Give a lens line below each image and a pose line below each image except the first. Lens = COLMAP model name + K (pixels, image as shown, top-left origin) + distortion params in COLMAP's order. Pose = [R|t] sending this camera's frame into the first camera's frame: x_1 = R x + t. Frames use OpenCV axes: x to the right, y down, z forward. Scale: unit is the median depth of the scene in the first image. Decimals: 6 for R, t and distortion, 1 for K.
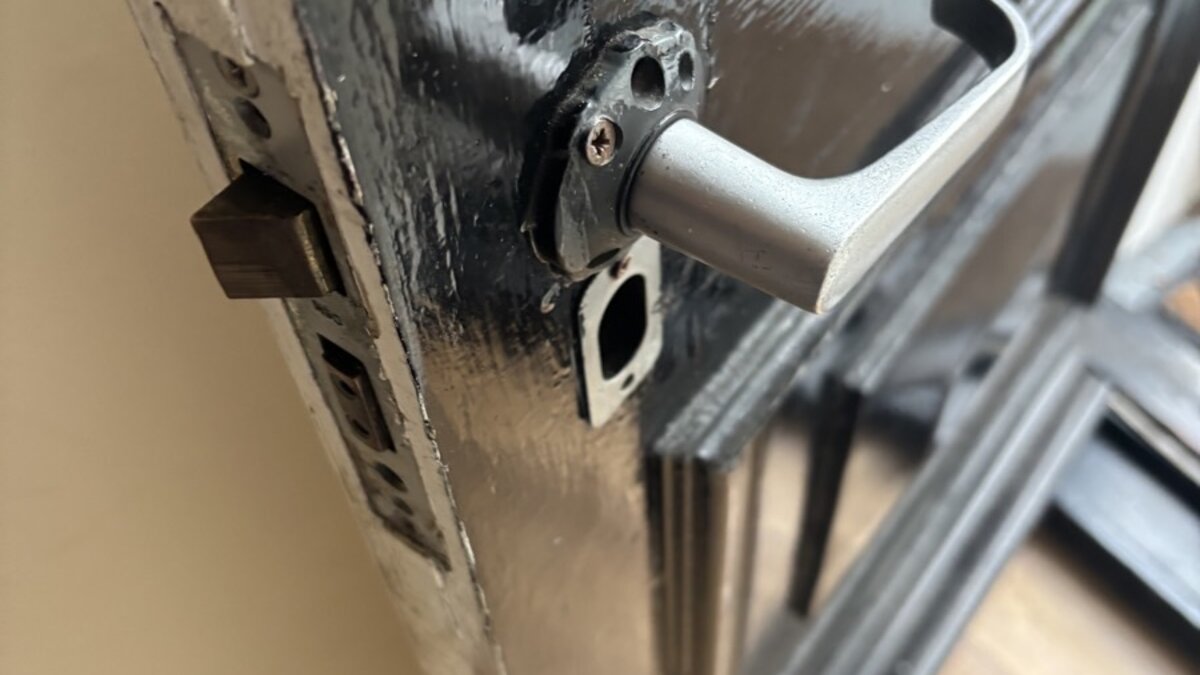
lens RADIAL K [[1205.2, 0, 602.2], [0, 1205.2, 333.5], [0, 0, 1]] dist [0.046761, 0.000000]
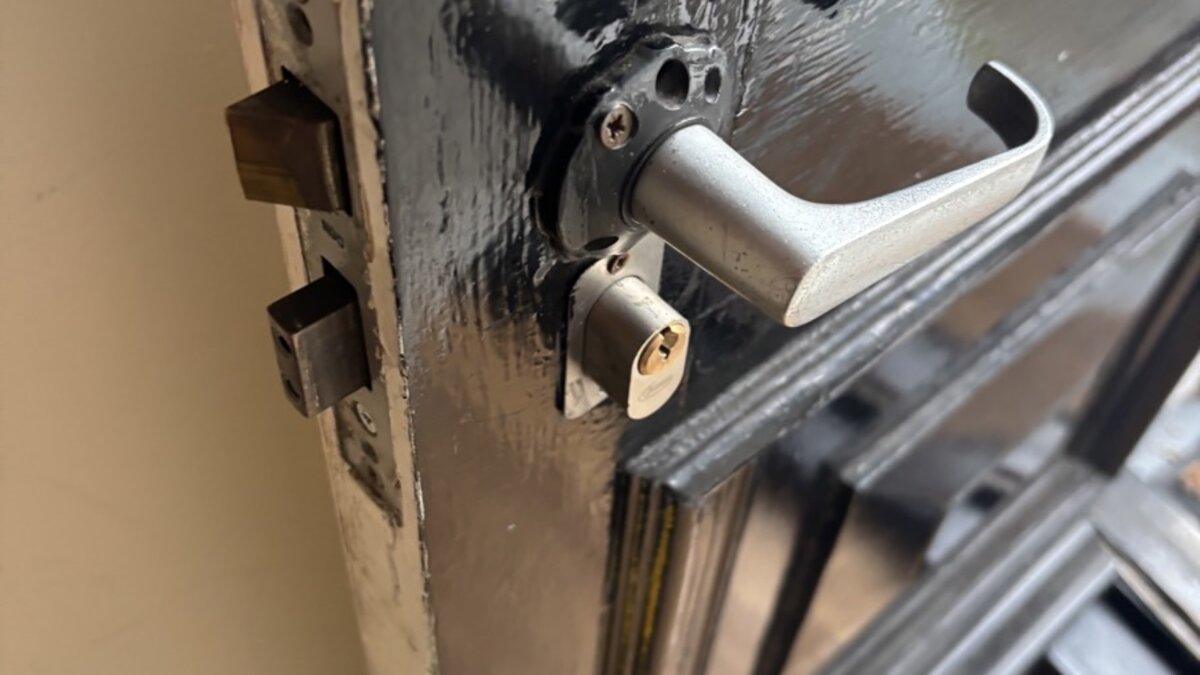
lens RADIAL K [[1205.2, 0, 597.1], [0, 1205.2, 342.9], [0, 0, 1]] dist [0.046761, 0.000000]
pose [[0.977320, 0.203825, -0.057449, 0.077322], [-0.207981, 0.974919, -0.079222, 0.108410], [0.039860, 0.089373, 0.995200, -0.039143]]
